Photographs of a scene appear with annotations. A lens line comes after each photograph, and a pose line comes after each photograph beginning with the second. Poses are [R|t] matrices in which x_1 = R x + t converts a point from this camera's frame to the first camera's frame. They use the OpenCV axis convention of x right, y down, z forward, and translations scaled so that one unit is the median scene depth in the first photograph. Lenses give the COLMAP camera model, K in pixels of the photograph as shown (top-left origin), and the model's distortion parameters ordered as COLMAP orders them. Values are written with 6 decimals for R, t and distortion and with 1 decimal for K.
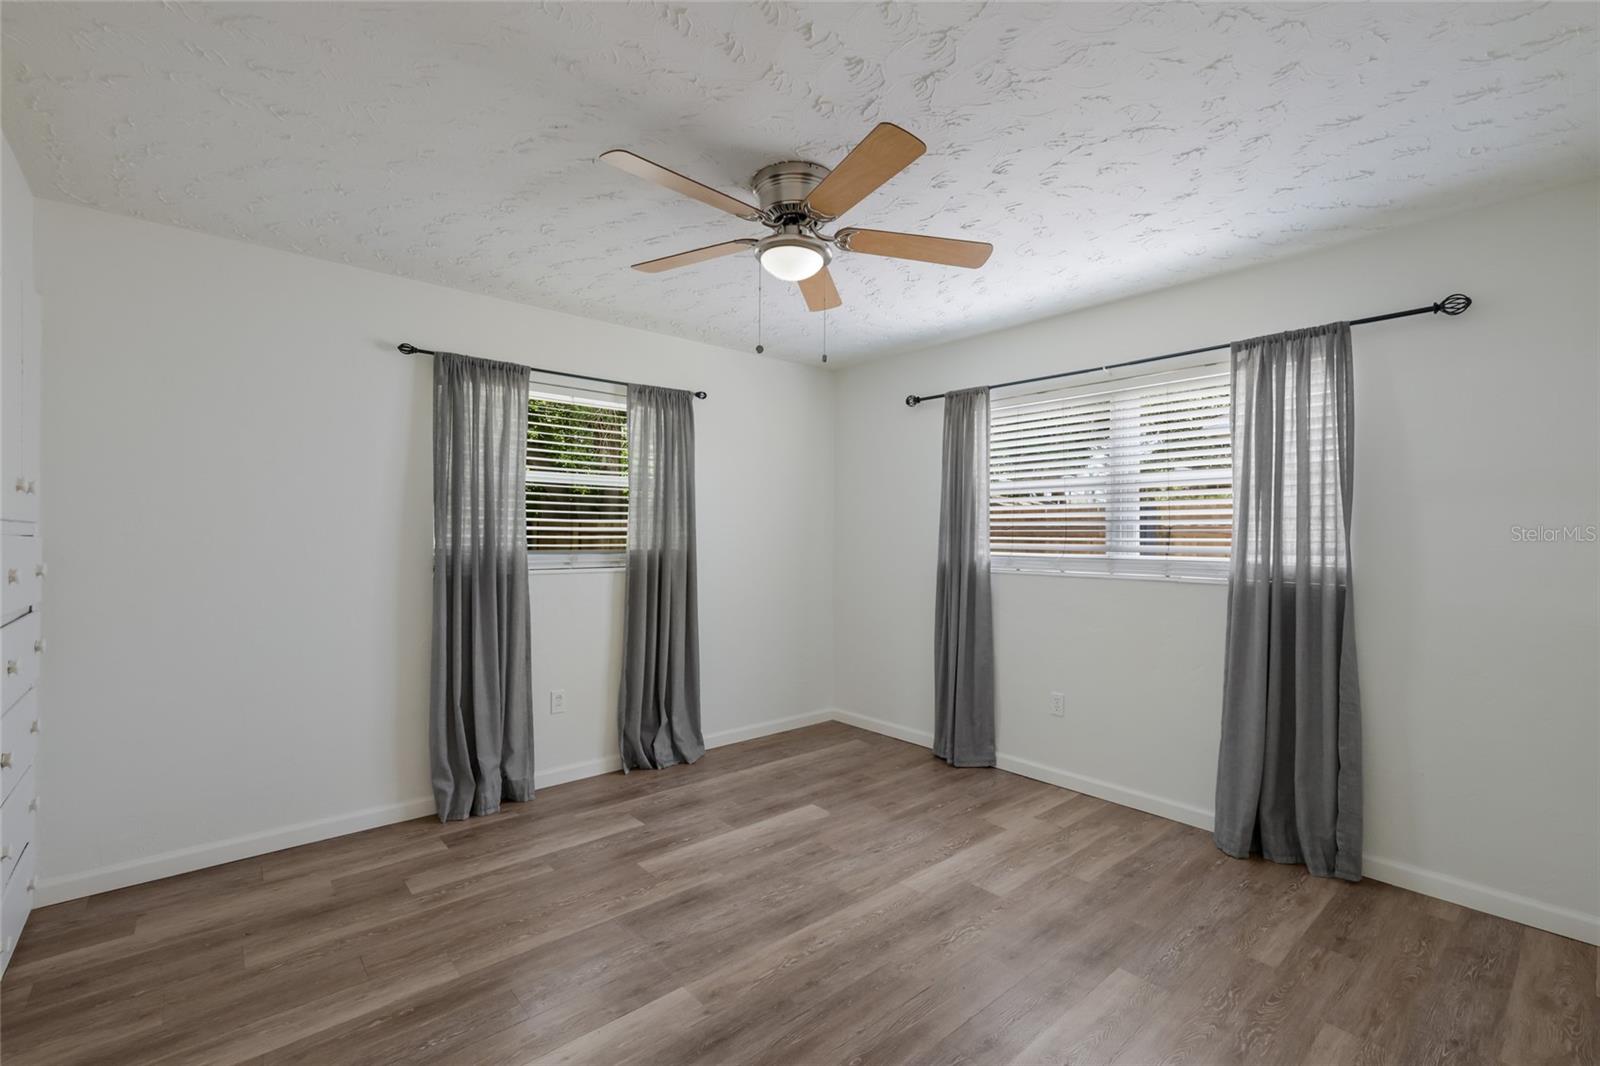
lens RADIAL K [[697.5, 0, 800.0], [0, 697.5, 533.0], [0, 0, 1]] dist [0.001912, -0.000025]
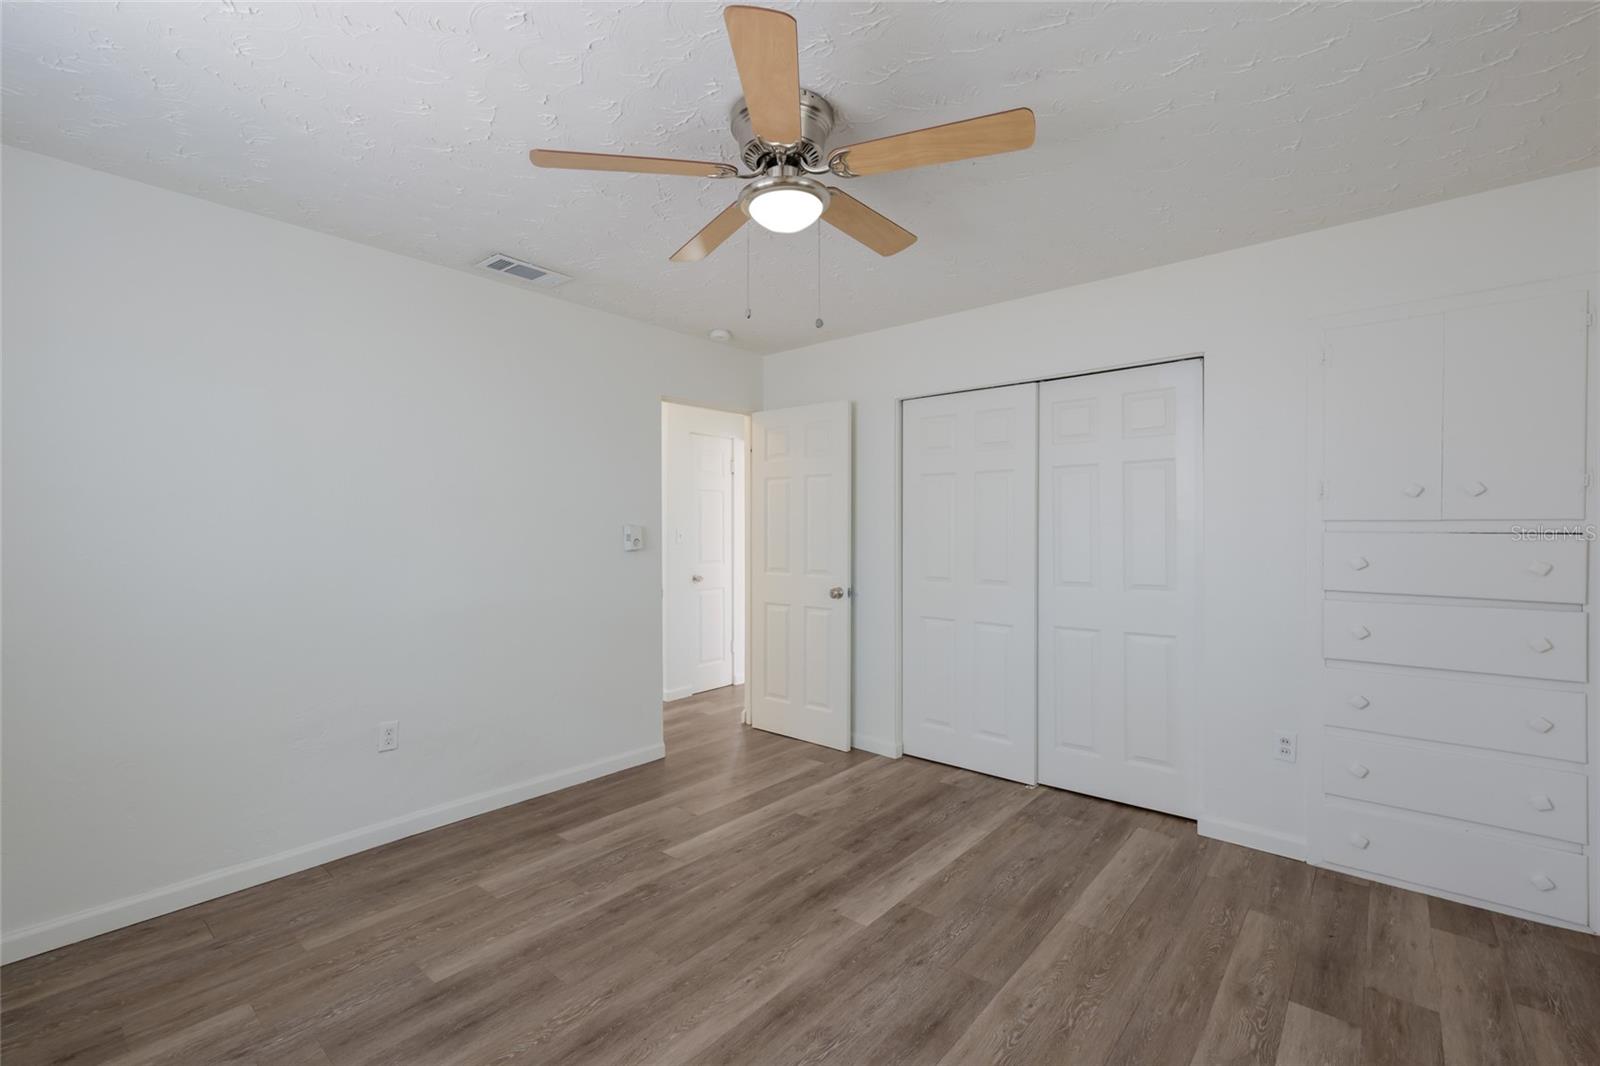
lens RADIAL K [[697.5, 0, 800.0], [0, 697.5, 533.0], [0, 0, 1]] dist [0.001912, -0.000025]
pose [[-0.988670, -0.002842, -0.150075, 0.105257], [-0.000902, 0.999915, -0.012993, 0.019983], [0.150100, -0.012711, -0.988589, 1.972917]]
